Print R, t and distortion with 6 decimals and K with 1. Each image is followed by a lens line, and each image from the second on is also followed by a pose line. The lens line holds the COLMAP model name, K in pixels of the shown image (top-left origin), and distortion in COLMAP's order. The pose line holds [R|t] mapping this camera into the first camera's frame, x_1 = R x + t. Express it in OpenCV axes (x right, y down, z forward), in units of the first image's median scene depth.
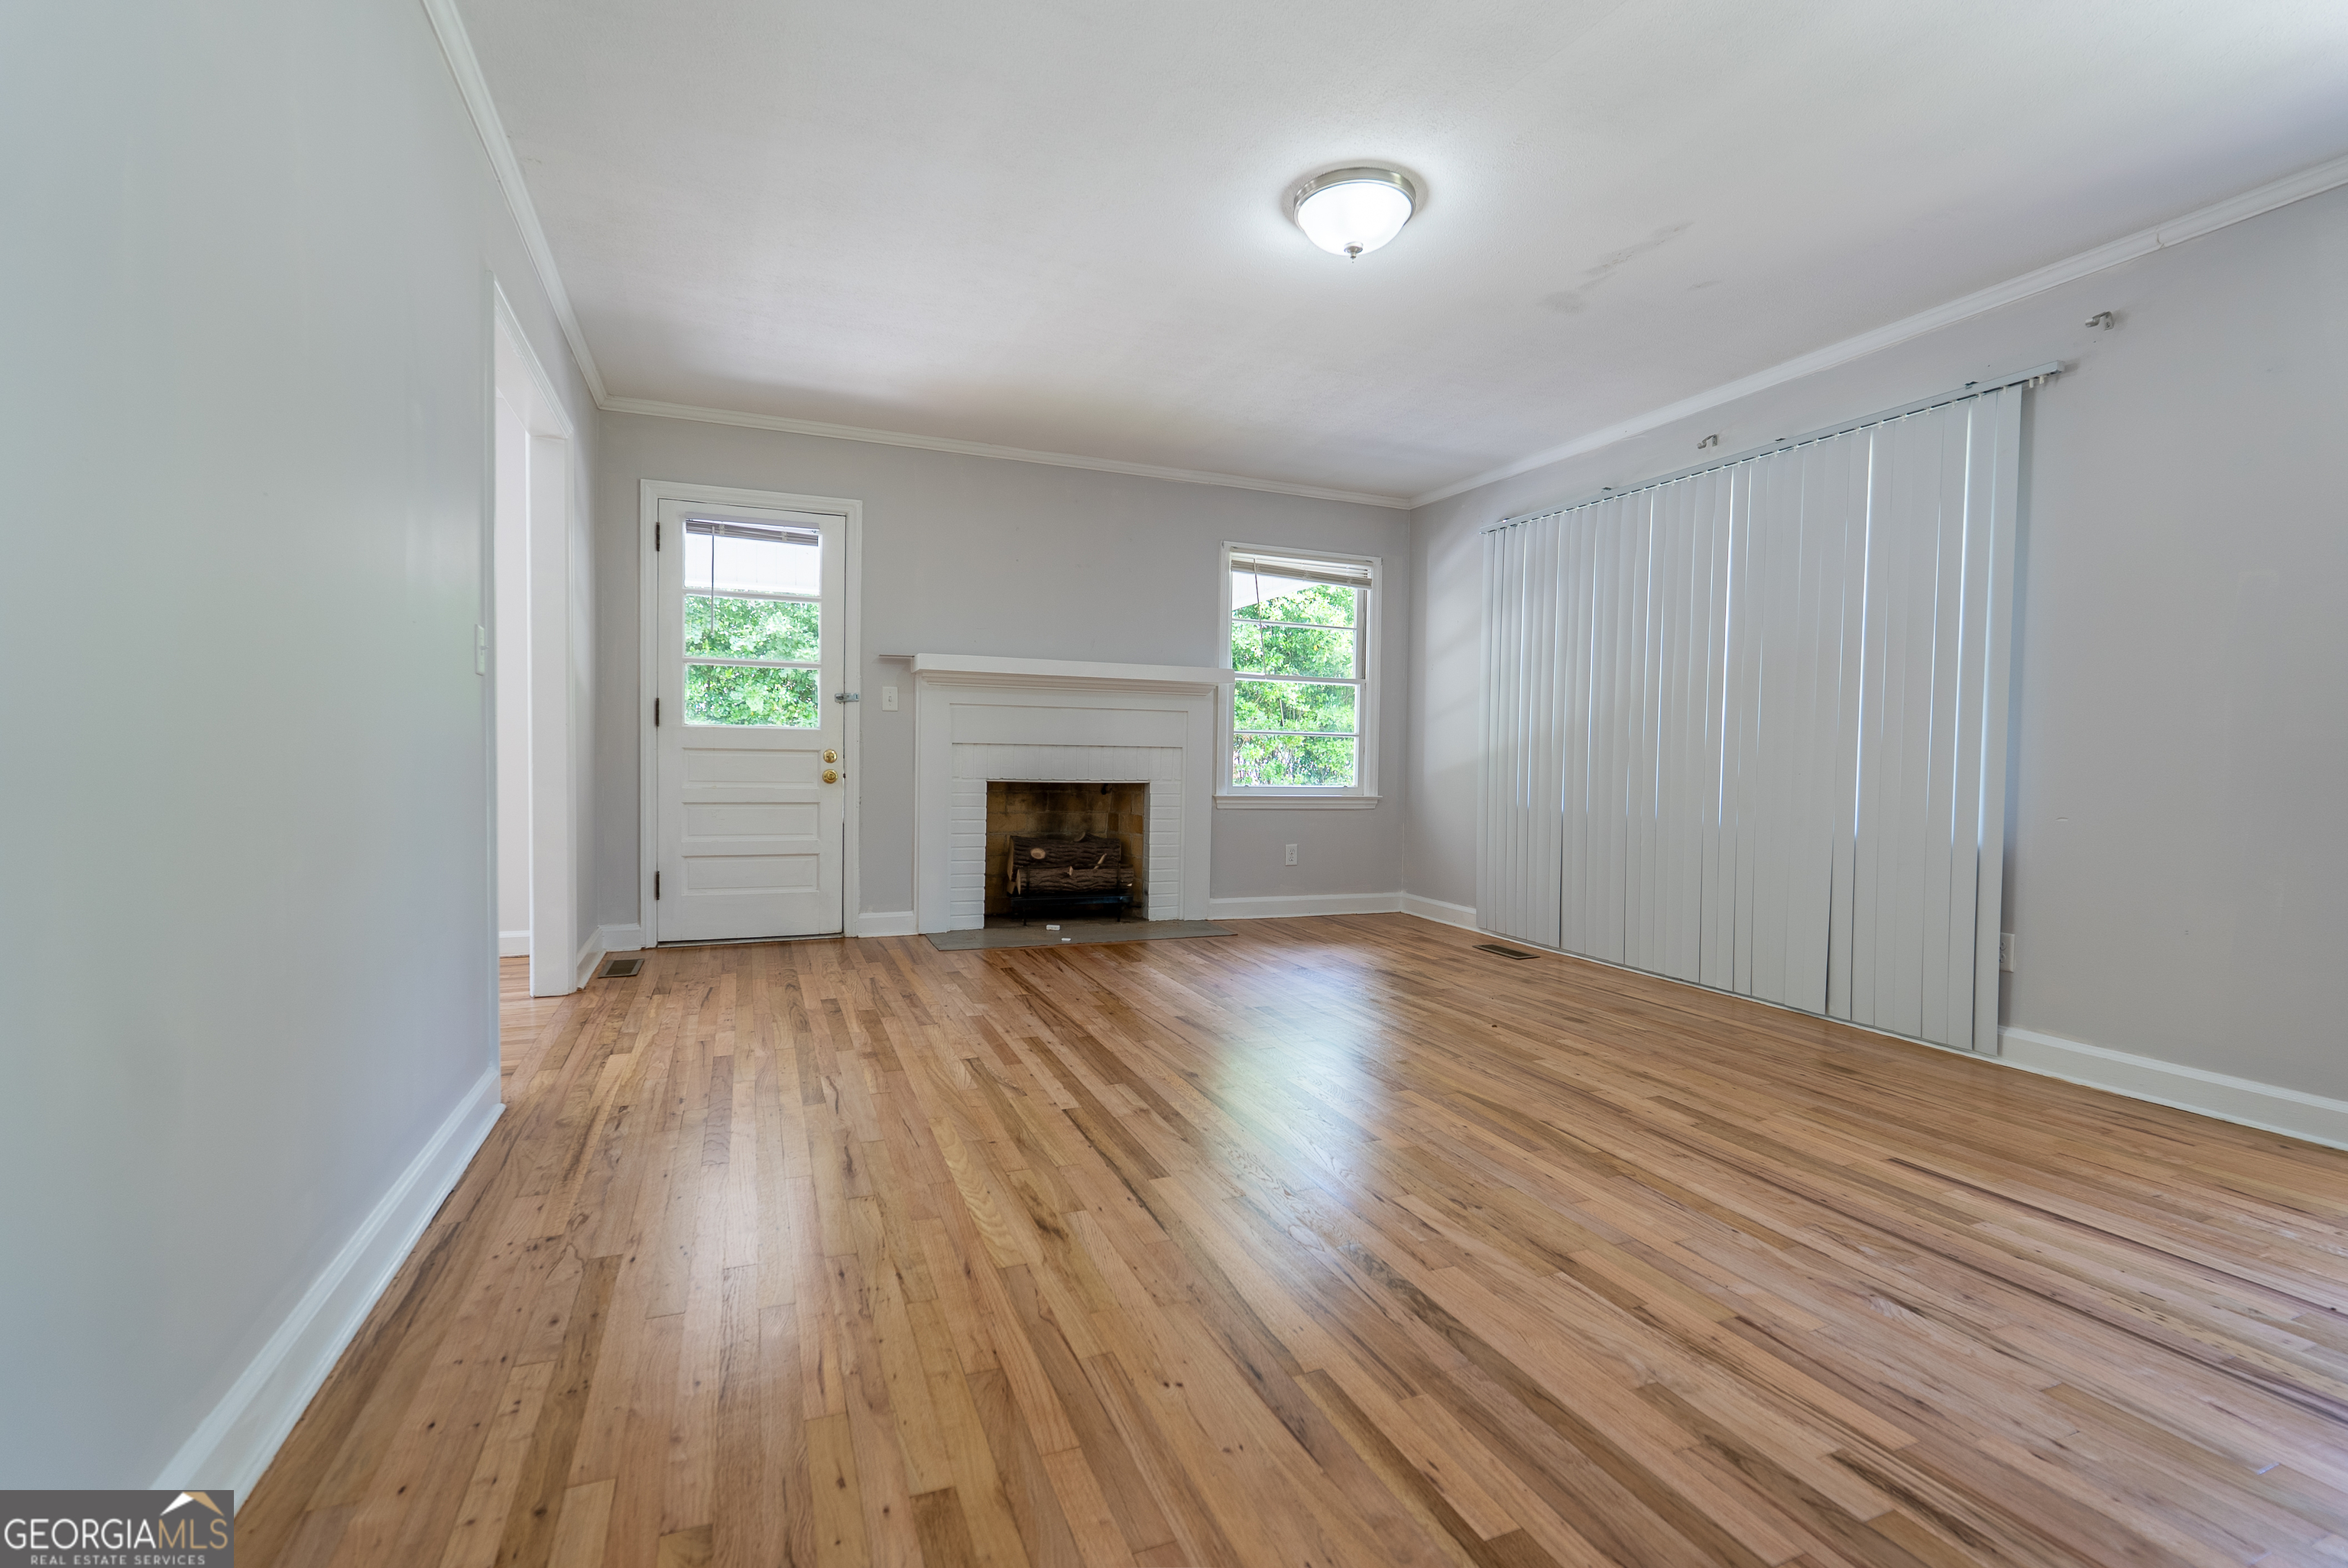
lens RADIAL K [[1035.5, 0, 1178.3], [0, 1035.5, 784.2], [0, 0, 1]] dist [-0.007234, 0.001018]
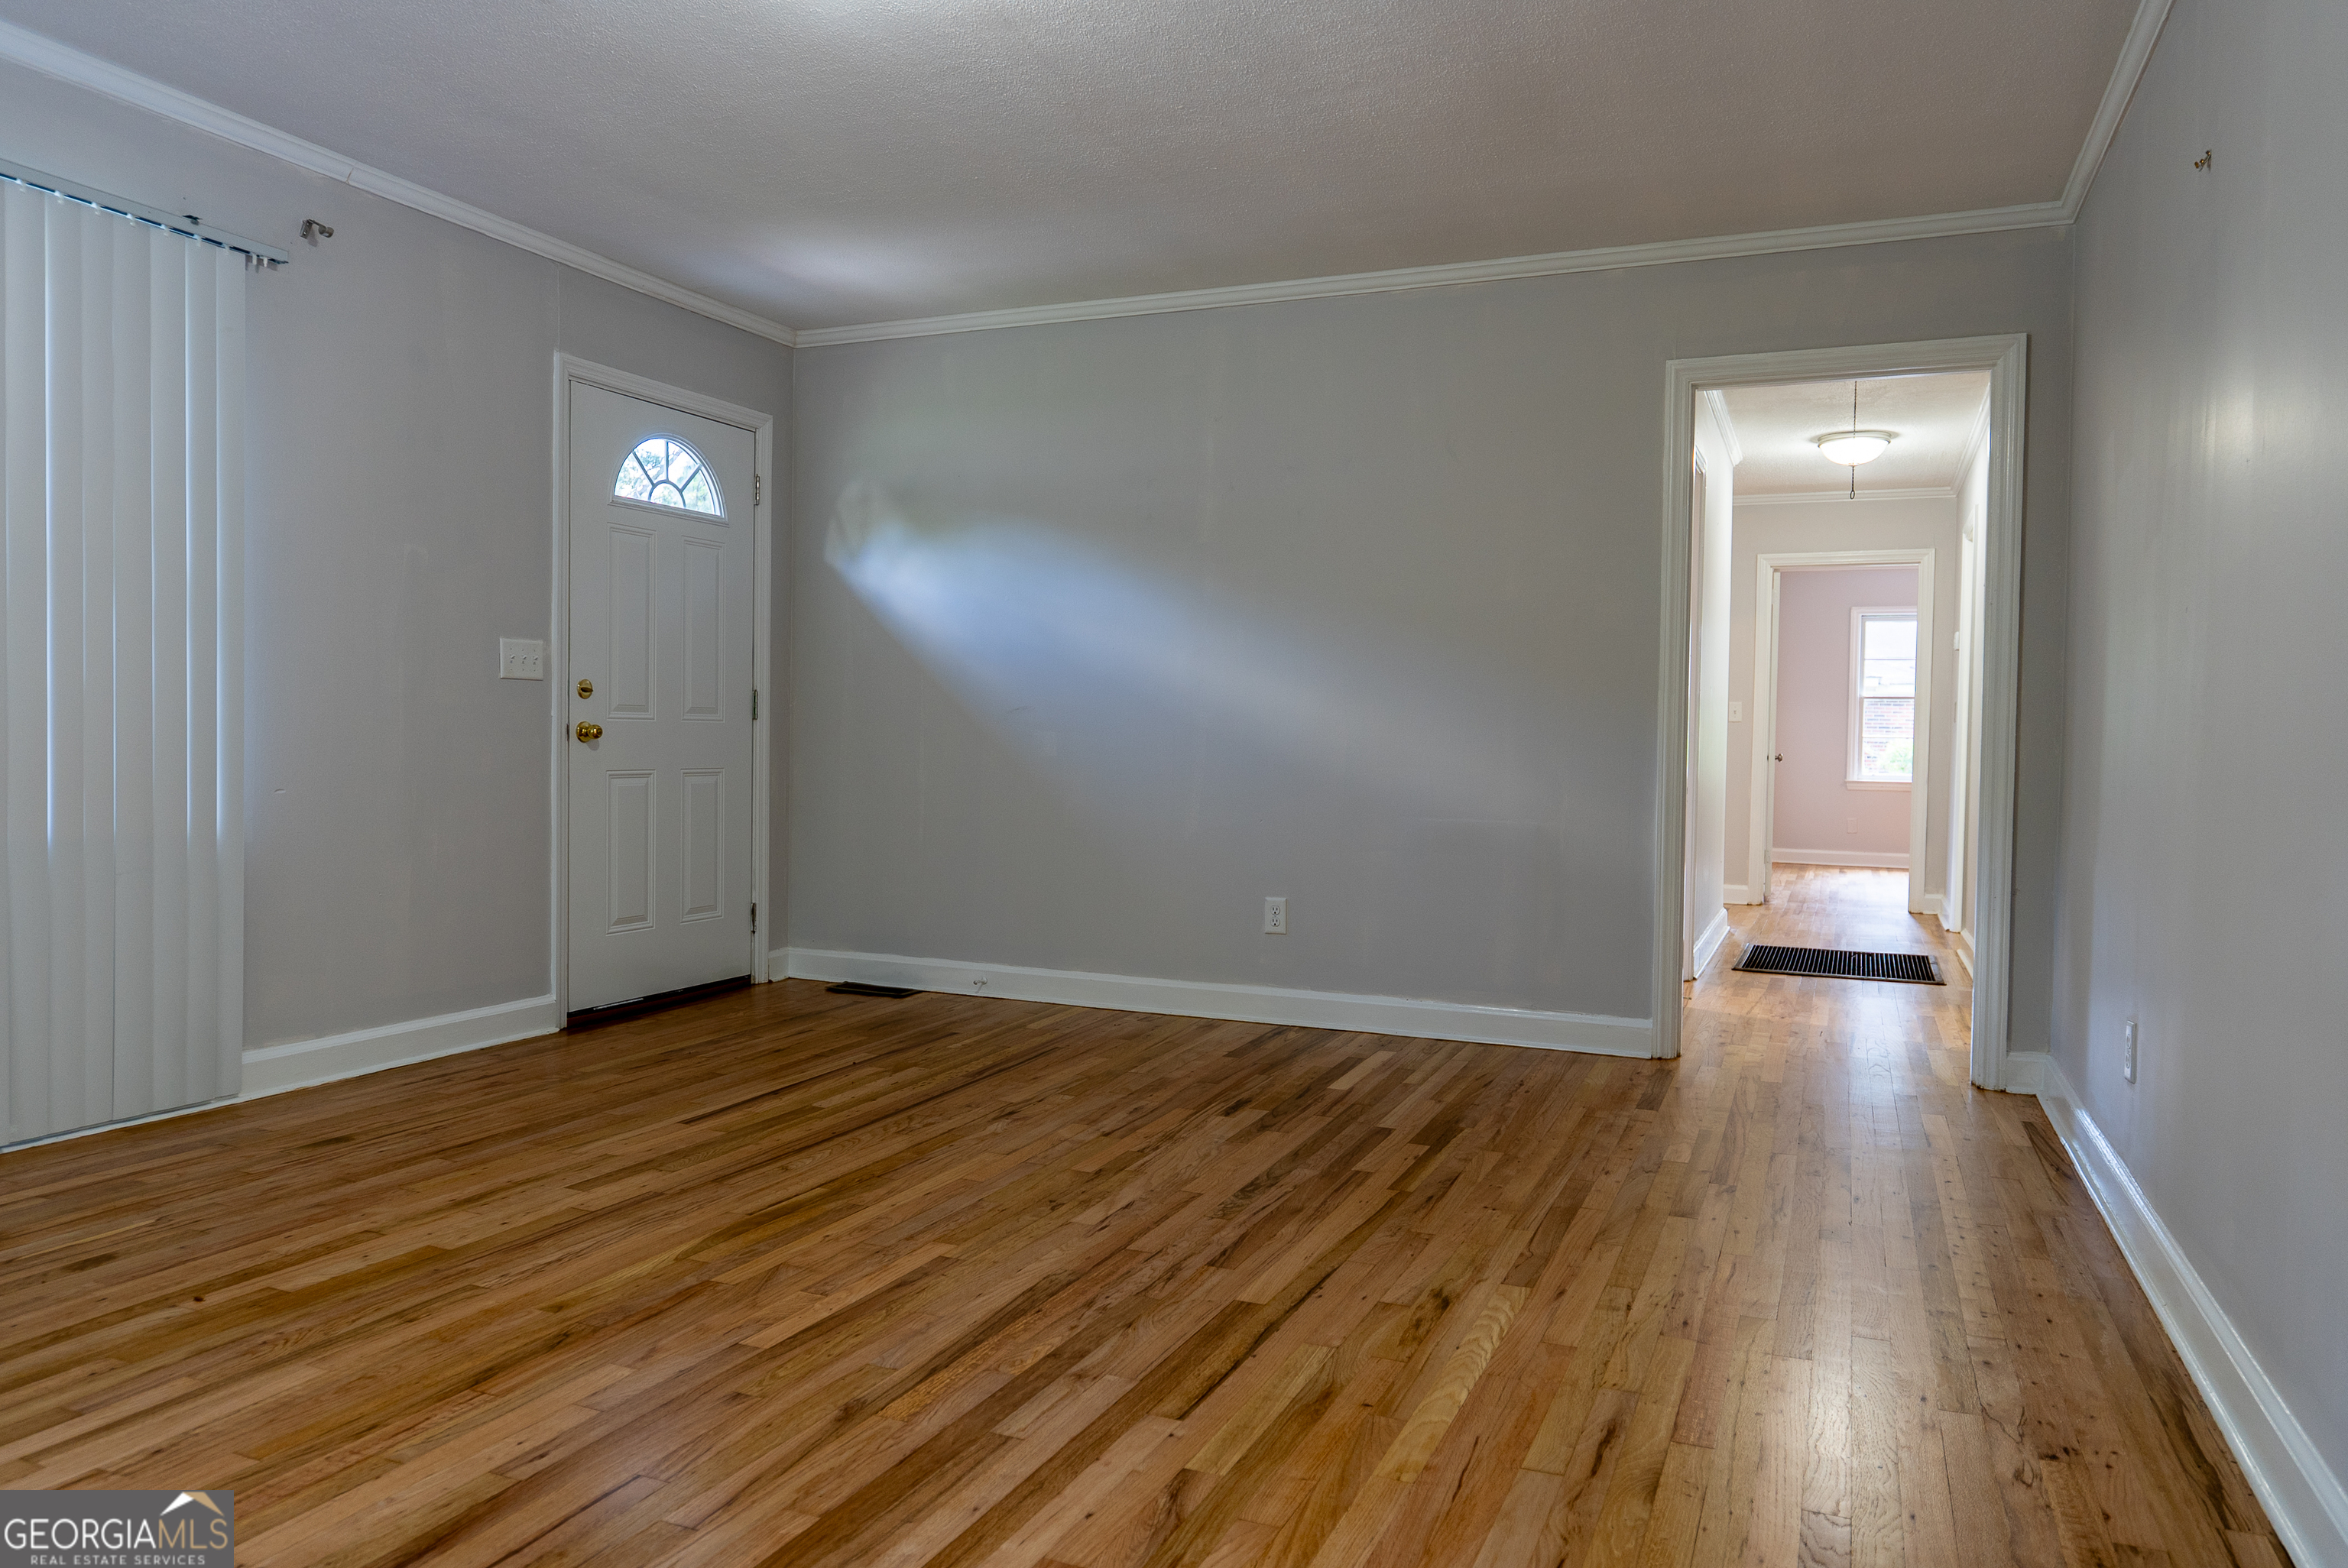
lens RADIAL K [[1555.2, 0, 1178.3], [0, 1555.2, 783.1], [0, 0, 1]] dist [-0.002990, 0.000391]
pose [[-0.695324, -0.045606, 0.717248, -0.576243], [-0.004512, 0.998242, 0.059099, -0.052072], [-0.718683, 0.037857, -0.694307, 1.328704]]
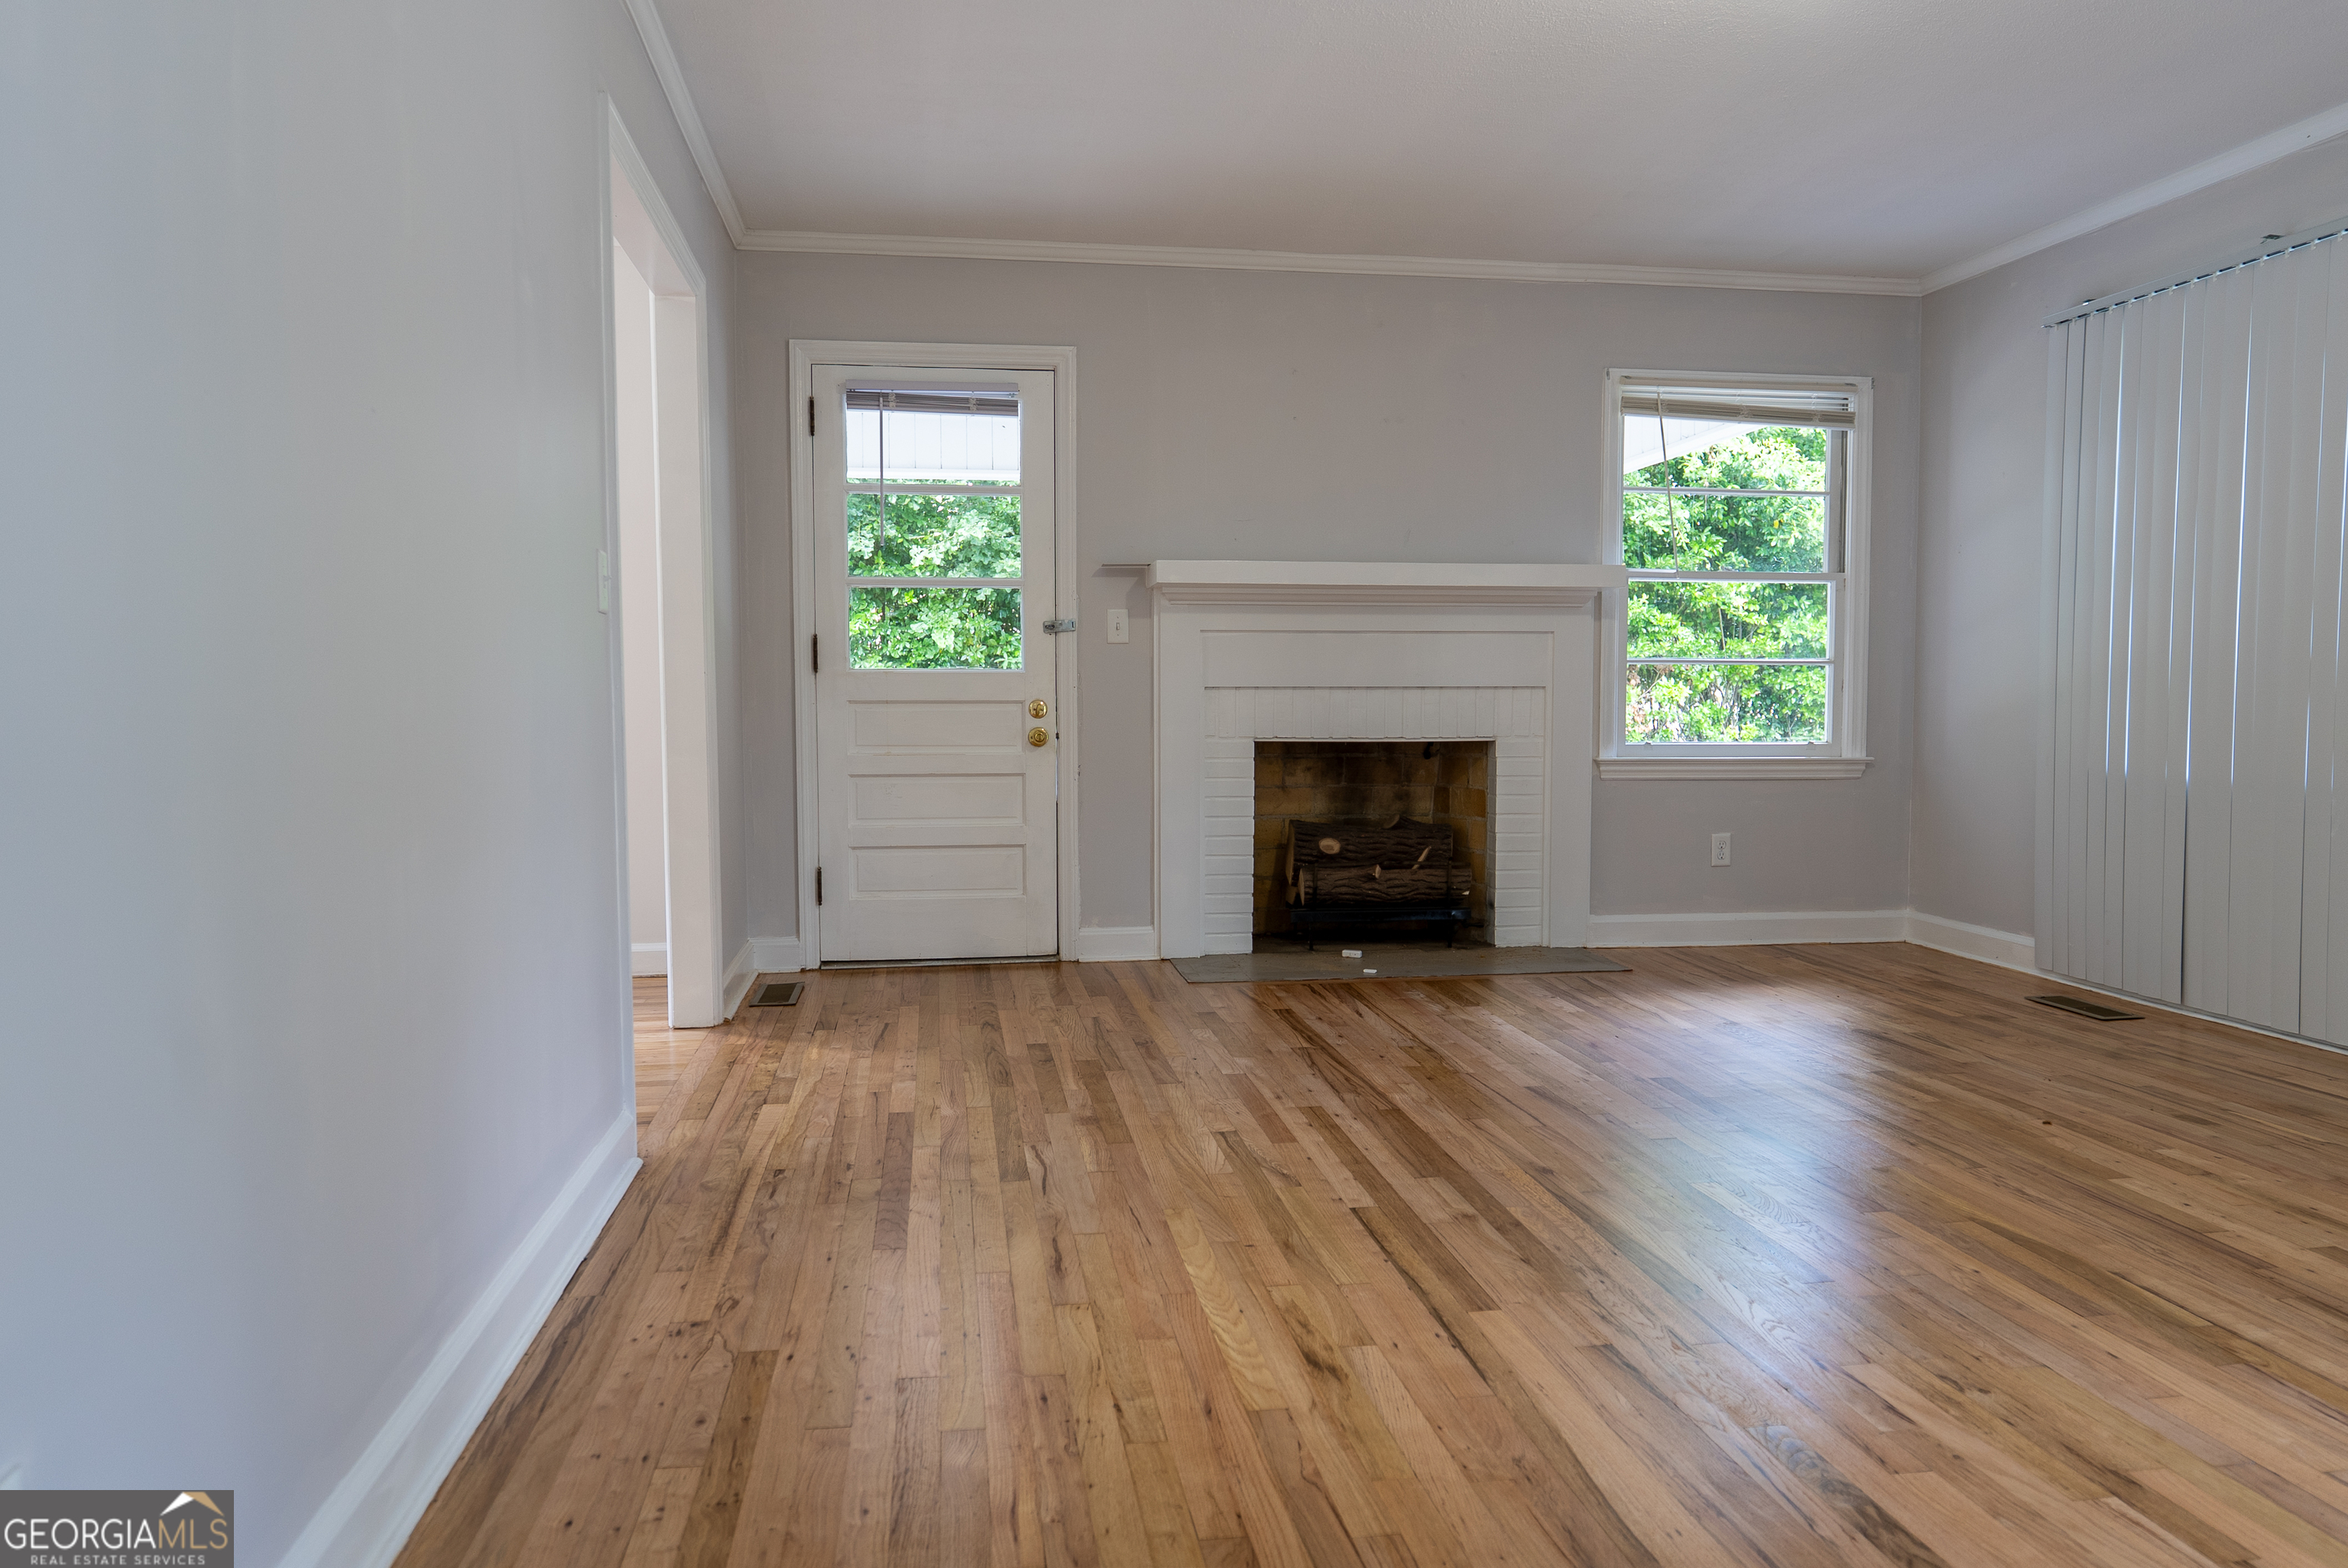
lens RADIAL K [[1555.2, 0, 1178.3], [0, 1555.2, 783.1], [0, 0, 1]] dist [-0.002990, 0.000391]
pose [[0.970780, -0.005574, -0.239907, 0.025087], [0.011502, 0.999662, 0.023316, 0.000454], [0.239696, -0.025394, 0.970516, -0.037192]]
